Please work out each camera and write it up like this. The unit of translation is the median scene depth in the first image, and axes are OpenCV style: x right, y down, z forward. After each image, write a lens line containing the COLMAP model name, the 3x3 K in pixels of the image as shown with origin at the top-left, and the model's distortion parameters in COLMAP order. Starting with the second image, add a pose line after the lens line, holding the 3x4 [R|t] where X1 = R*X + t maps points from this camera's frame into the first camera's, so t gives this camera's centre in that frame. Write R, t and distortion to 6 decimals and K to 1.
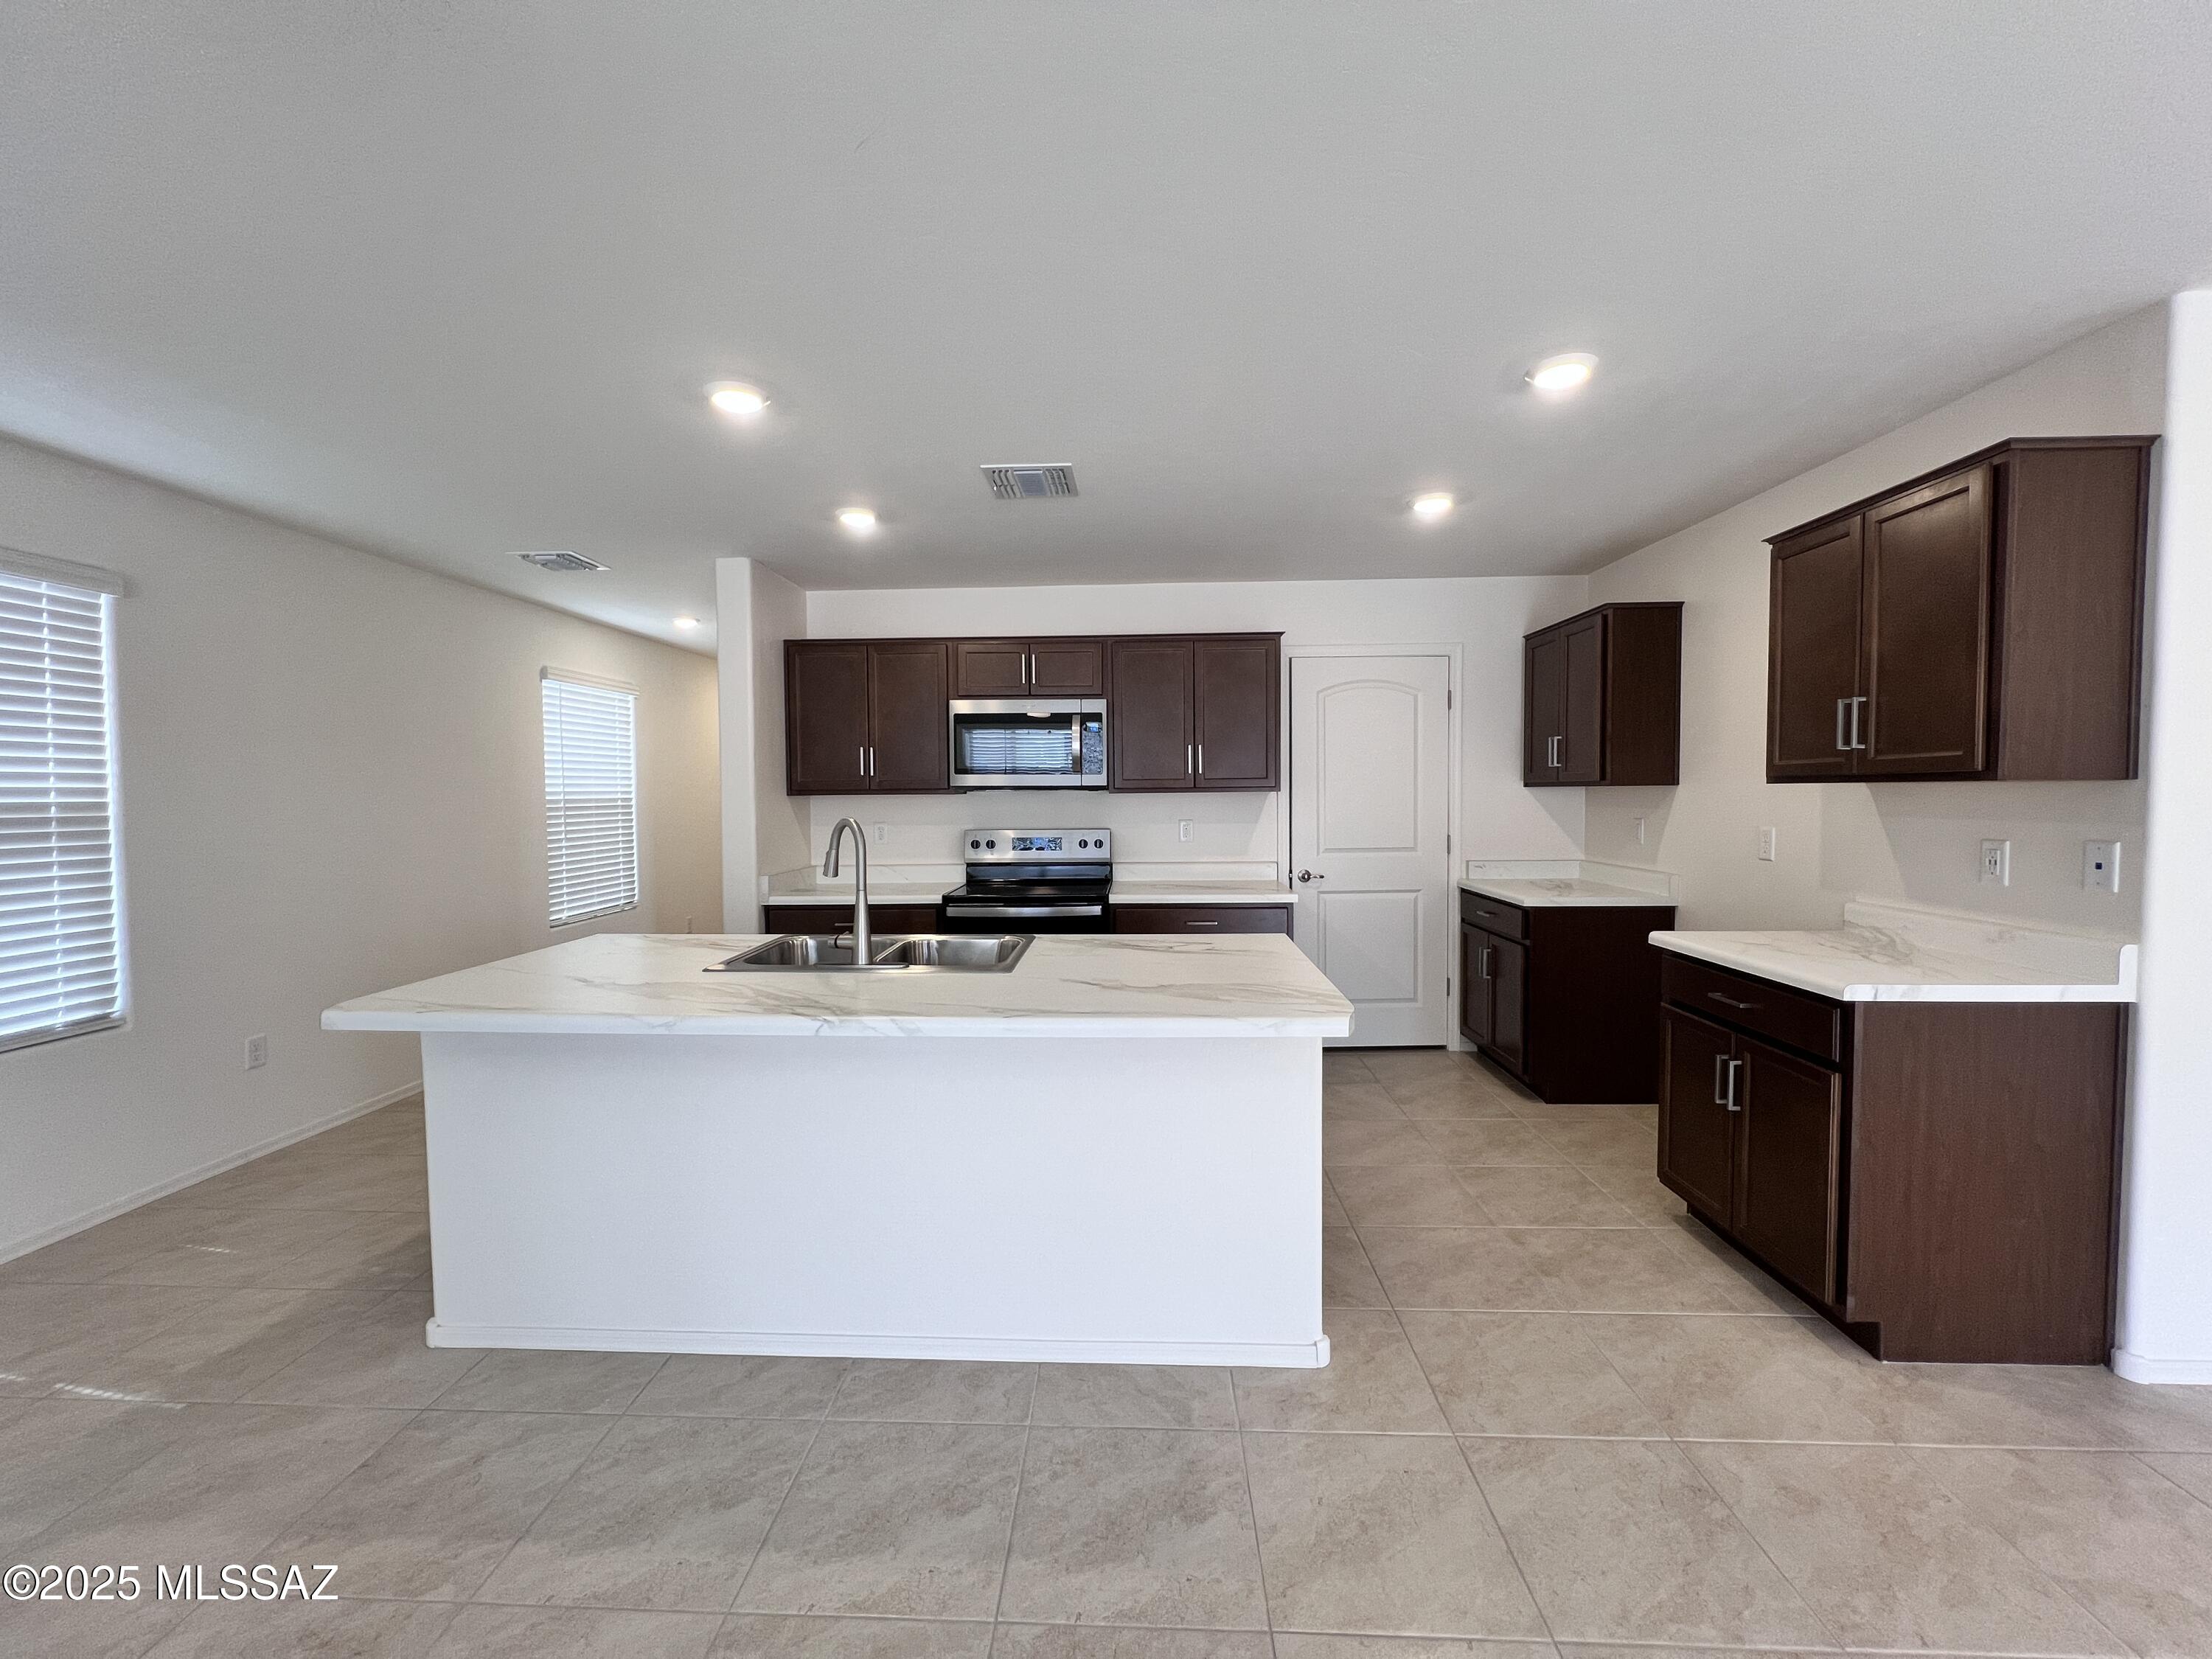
lens RADIAL K [[883.4, 0, 1094.6], [0, 883.4, 827.3], [0, 0, 1]] dist [-0.000538, -0.000107]
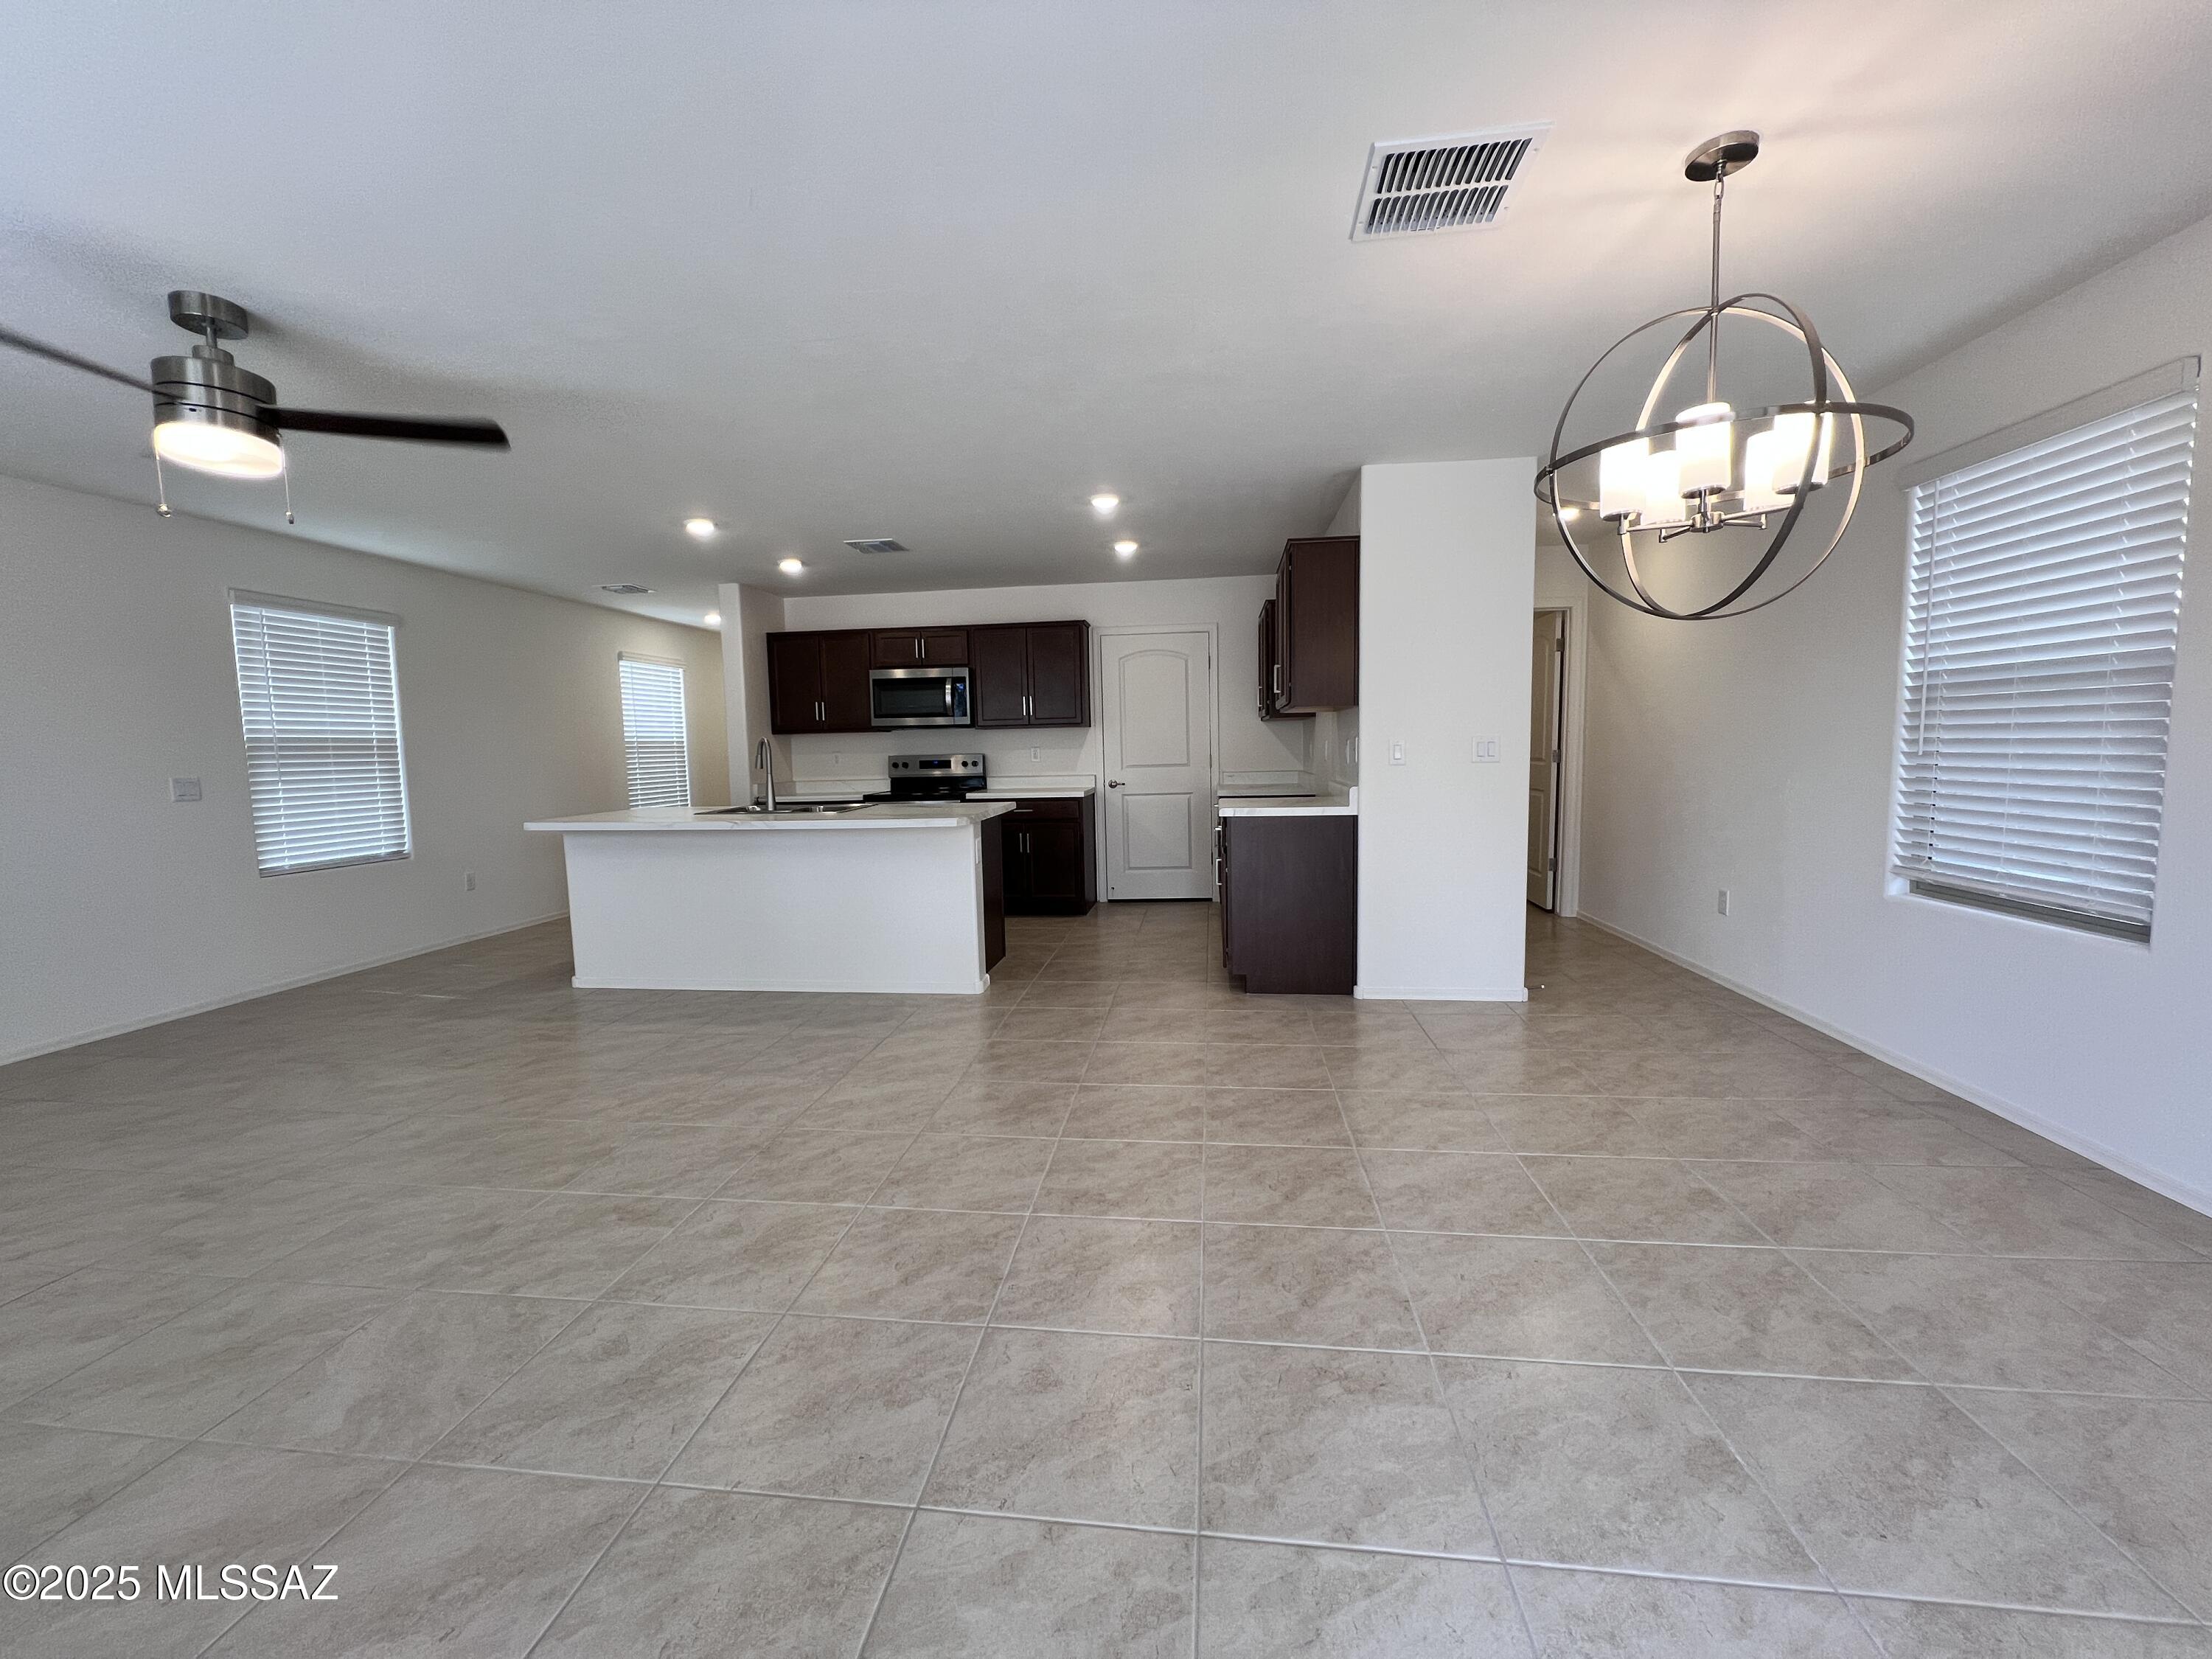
lens RADIAL K [[883.4, 0, 1099.1], [0, 883.4, 827.6], [0, 0, 1]] dist [-0.000538, -0.000107]
pose [[0.996859, -0.006786, -0.078901, 0.416714], [0.010981, 0.998542, 0.052853, 0.062761], [0.078427, -0.053553, 0.995480, -0.612251]]
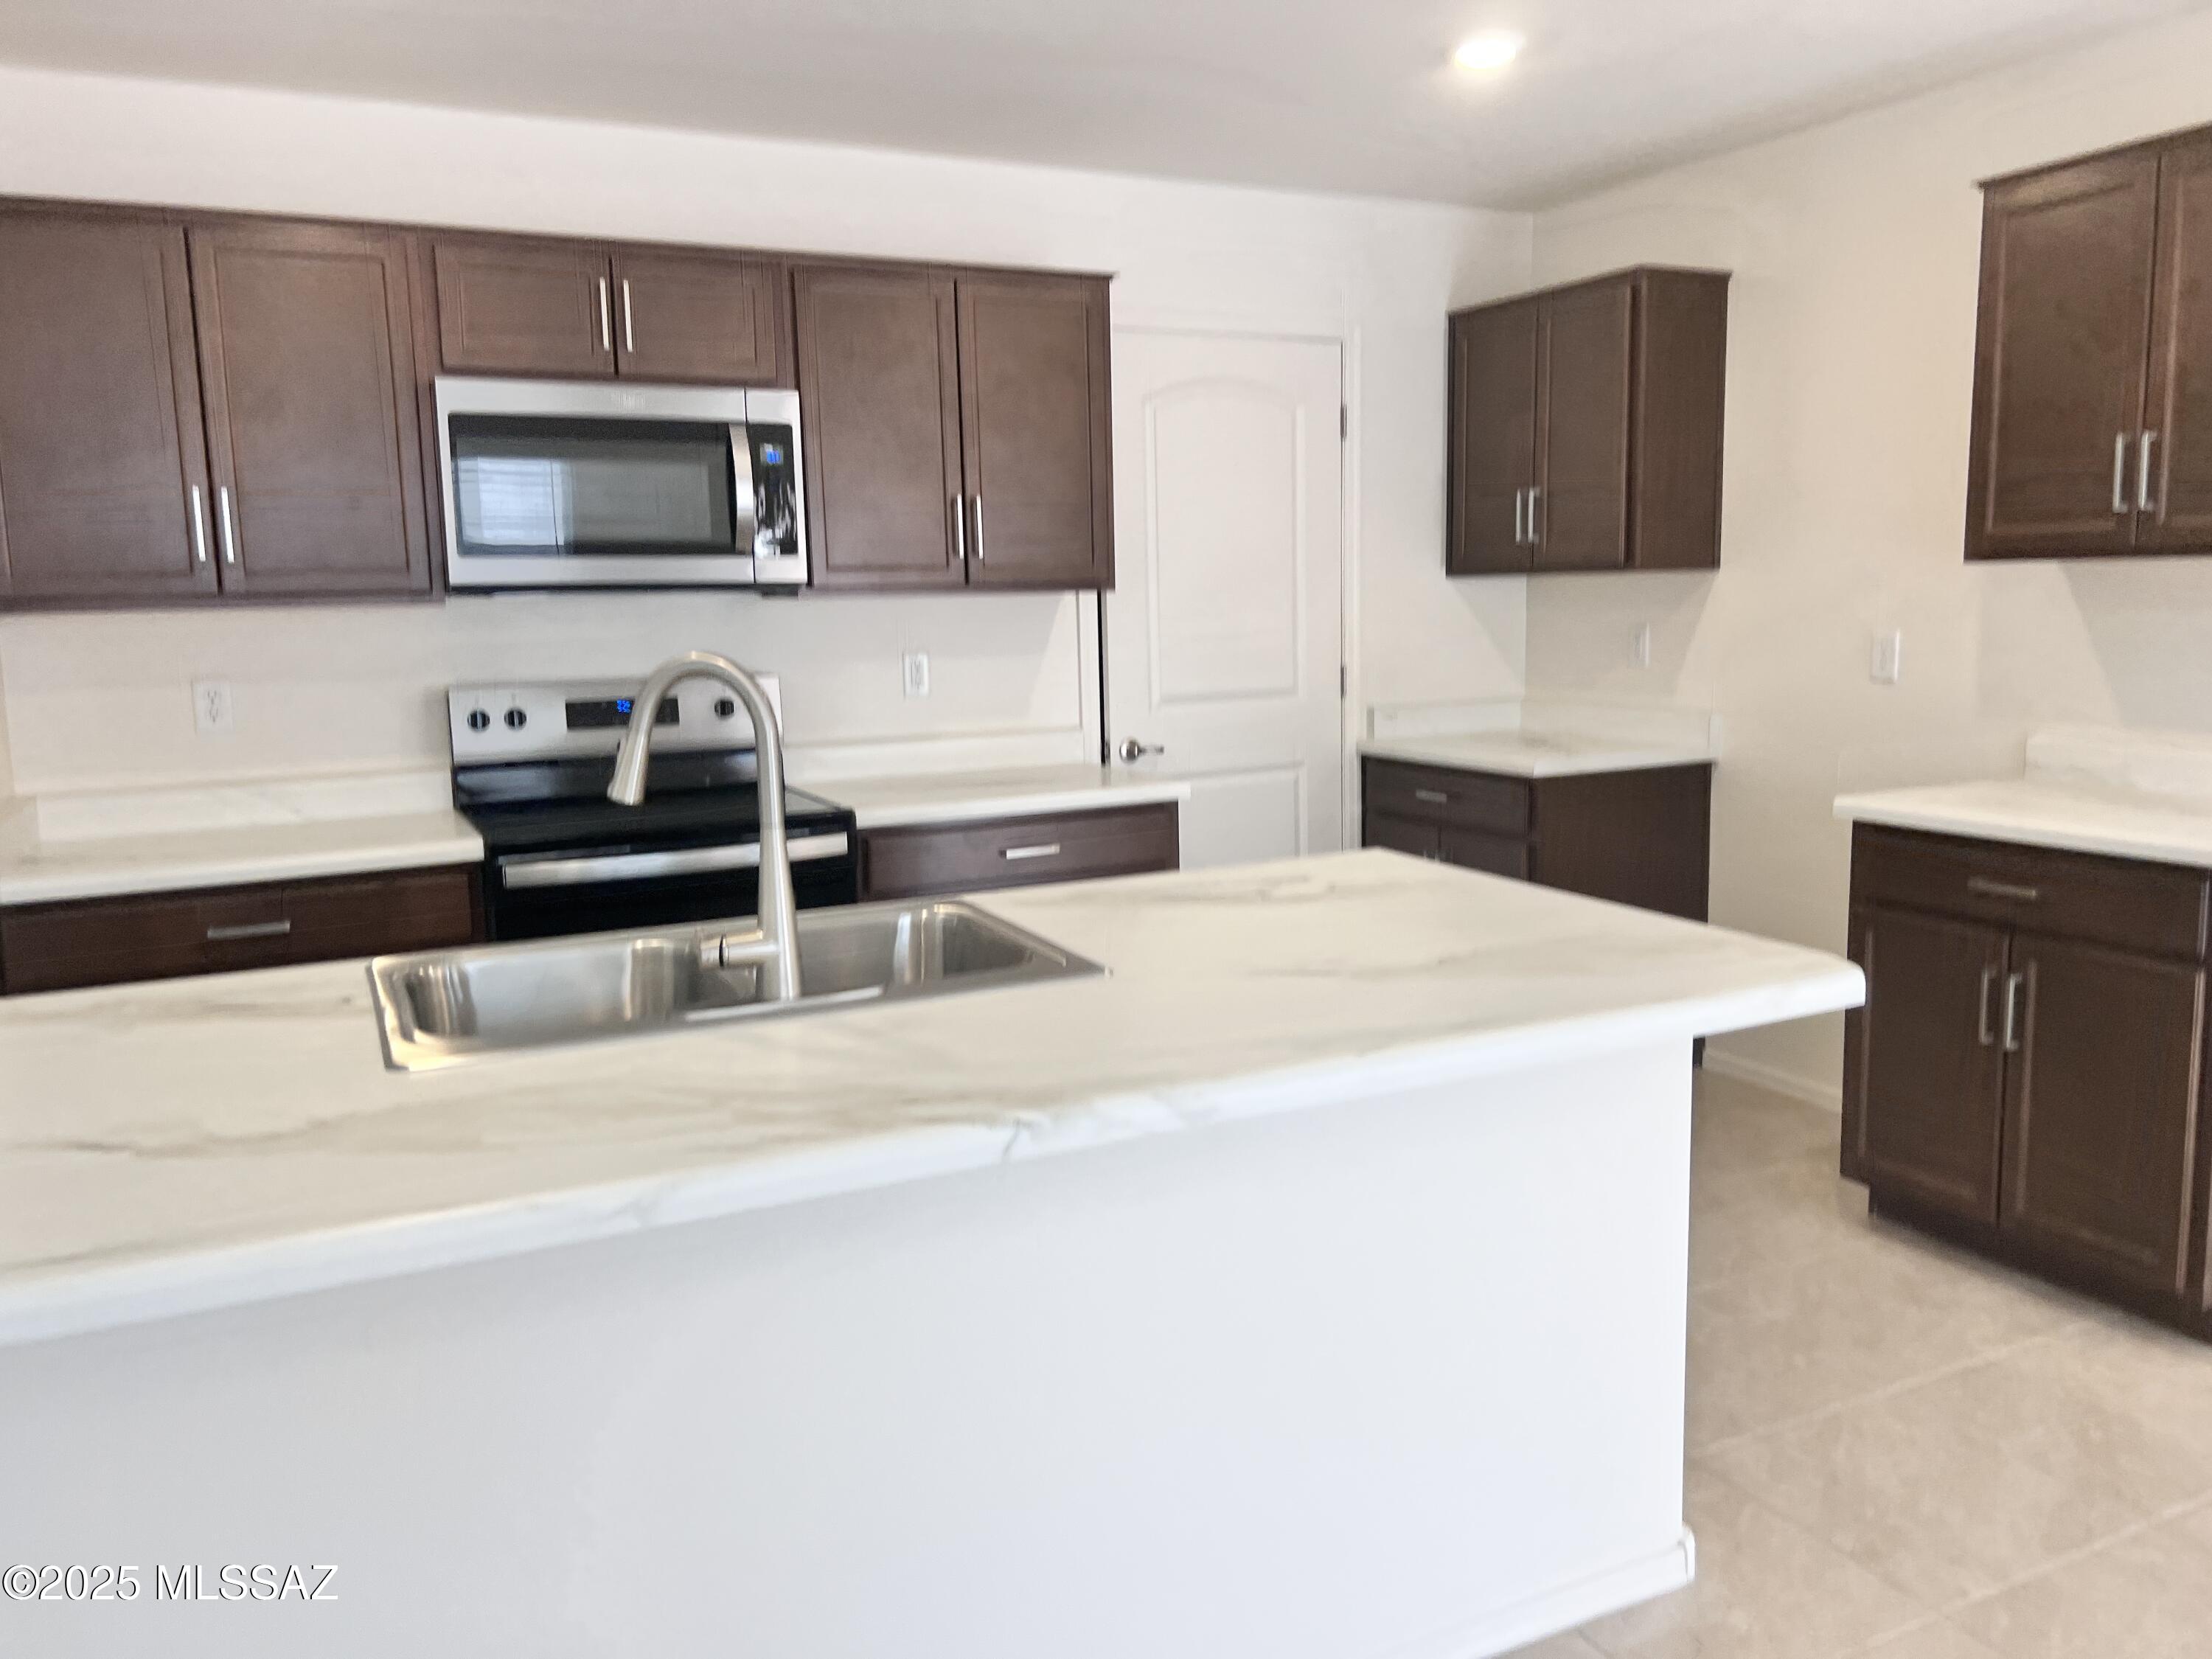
lens RADIAL K [[1689.8, 0, 1093.2], [0, 1689.8, 828.2], [0, 0, 1]] dist [0.018943, -0.003907]
pose [[0.876191, -0.079159, 0.475420, -0.338697], [0.034475, 0.994187, 0.101998, -0.003024], [-0.480730, -0.072980, 0.873826, 0.144916]]
